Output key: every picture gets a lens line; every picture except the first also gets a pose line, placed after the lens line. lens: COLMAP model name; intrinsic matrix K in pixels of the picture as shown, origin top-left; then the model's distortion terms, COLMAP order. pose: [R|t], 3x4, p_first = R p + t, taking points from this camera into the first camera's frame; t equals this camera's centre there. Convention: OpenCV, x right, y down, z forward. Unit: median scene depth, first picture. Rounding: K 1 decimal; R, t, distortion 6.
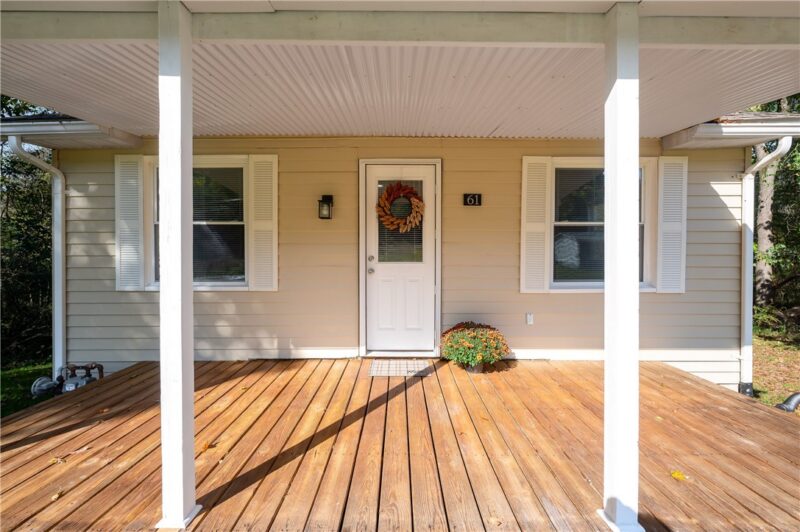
lens RADIAL K [[353.5, 0, 400.0], [0, 353.5, 266.0], [0, 0, 1]] dist [0.000889, 0.000453]
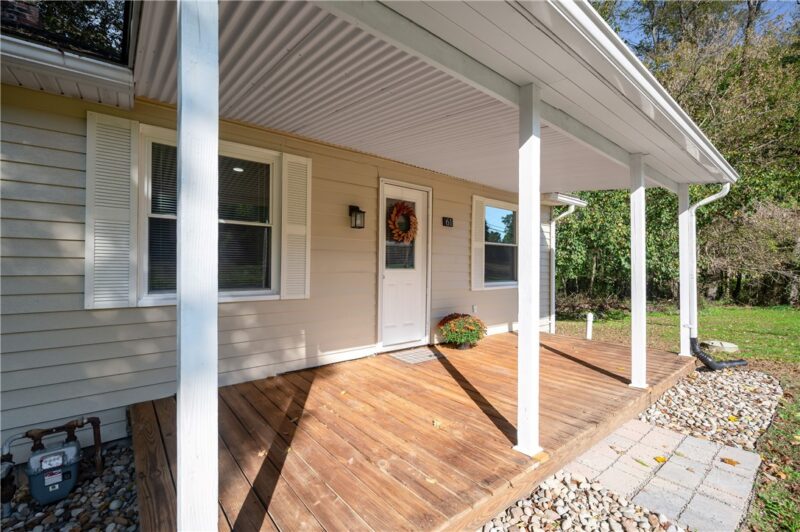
lens RADIAL K [[353.5, 0, 400.0], [0, 353.5, 266.0], [0, 0, 1]] dist [0.000889, 0.000453]
pose [[0.771411, 0.007676, 0.636291, -0.778099], [0.002924, 0.999874, -0.015607, -0.001267], [-0.636331, 0.013900, 0.771291, 0.088849]]
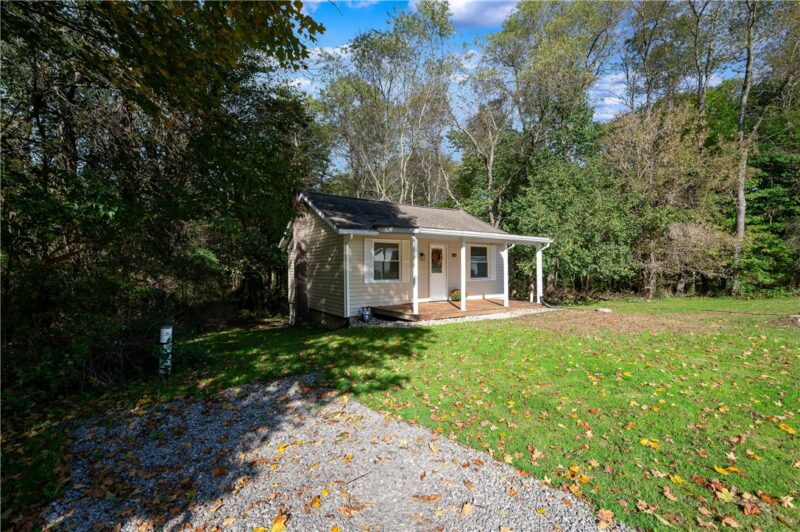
lens RADIAL K [[353.5, 0, 400.0], [0, 353.5, 266.0], [0, 0, 1]] dist [0.000889, 0.000453]
pose [[0.831180, 0.001098, 0.556002, -2.205805], [0.013510, 0.999663, -0.022170, -0.007861], [-0.555839, 0.025939, 0.830885, -1.626249]]
